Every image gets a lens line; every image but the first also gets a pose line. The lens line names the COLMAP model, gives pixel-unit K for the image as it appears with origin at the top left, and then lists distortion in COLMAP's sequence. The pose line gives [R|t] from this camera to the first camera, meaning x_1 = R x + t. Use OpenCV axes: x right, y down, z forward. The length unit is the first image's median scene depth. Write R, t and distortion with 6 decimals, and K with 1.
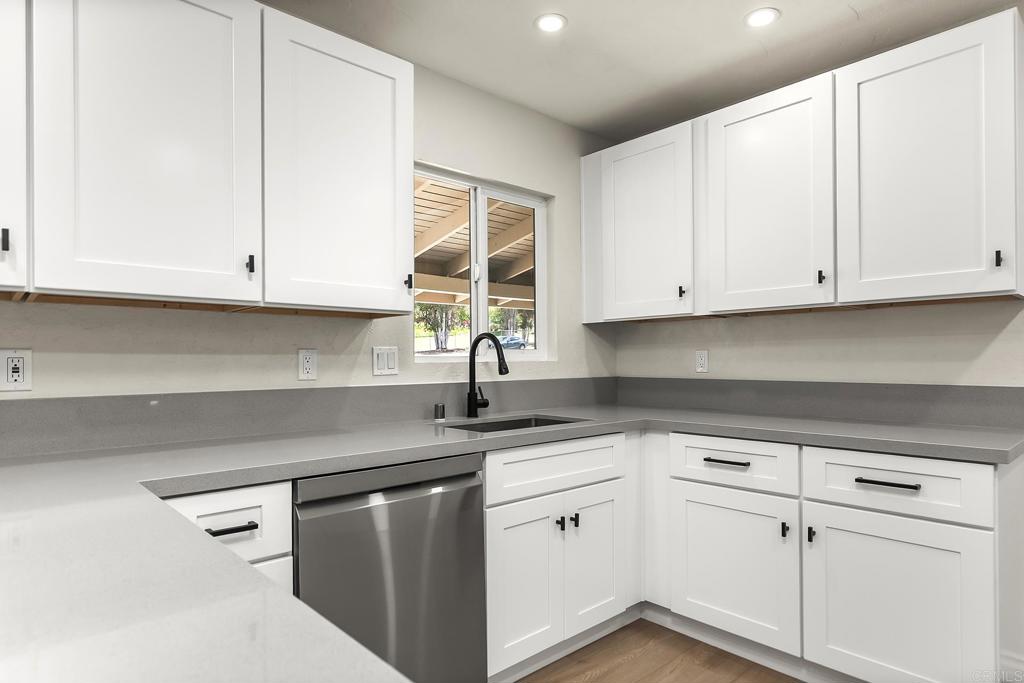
lens RADIAL K [[573.3, 0, 531.7], [0, 573.3, 363.0], [0, 0, 1]] dist [0.005550, 0.000648]
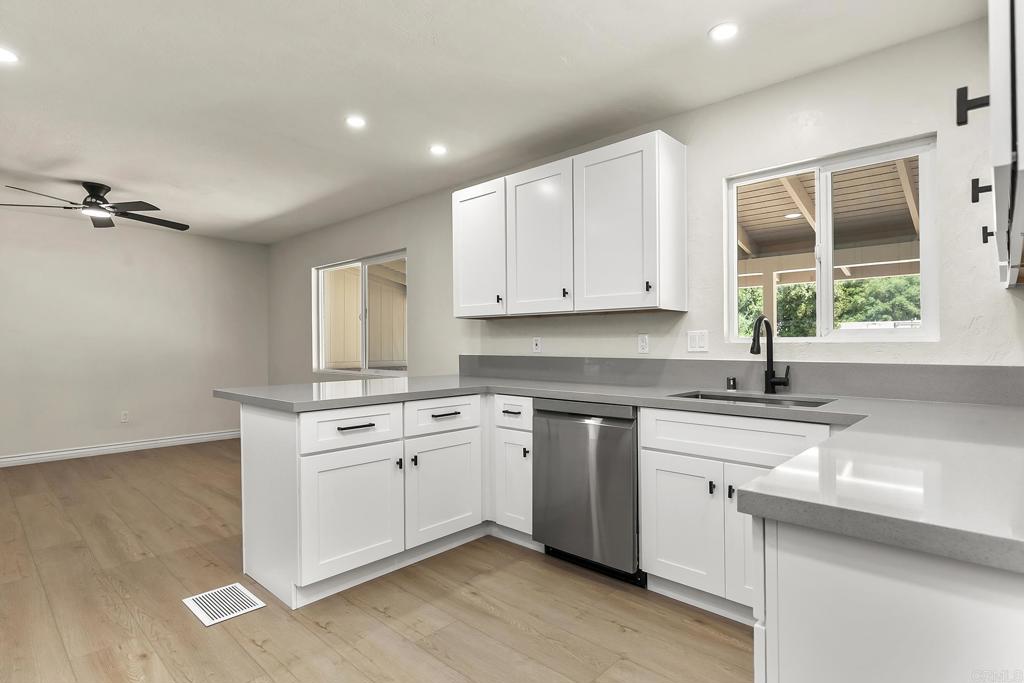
lens RADIAL K [[518.7, 0, 508.2], [0, 518.7, 342.5], [0, 0, 1]] dist [0.001908, 0.001229]
pose [[0.058413, 0.013900, -0.998196, 0.918083], [0.003725, 0.999893, 0.014141, -0.019134], [0.998286, -0.004544, 0.058355, 0.480150]]
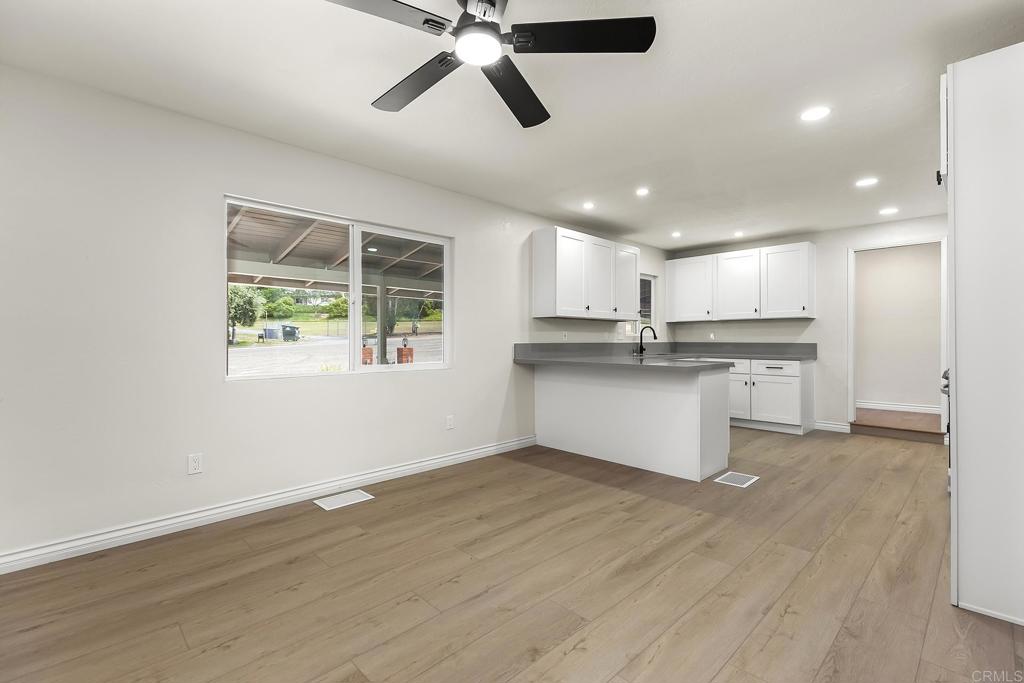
lens RADIAL K [[464.1, 0, 517.3], [0, 464.1, 339.5], [0, 0, 1]] dist [0.002098, -0.000373]
pose [[0.999739, 0.006324, 0.021938, -0.873613], [-0.006200, 0.999965, -0.005703, 0.039490], [-0.021974, 0.005566, 0.999743, -1.547984]]
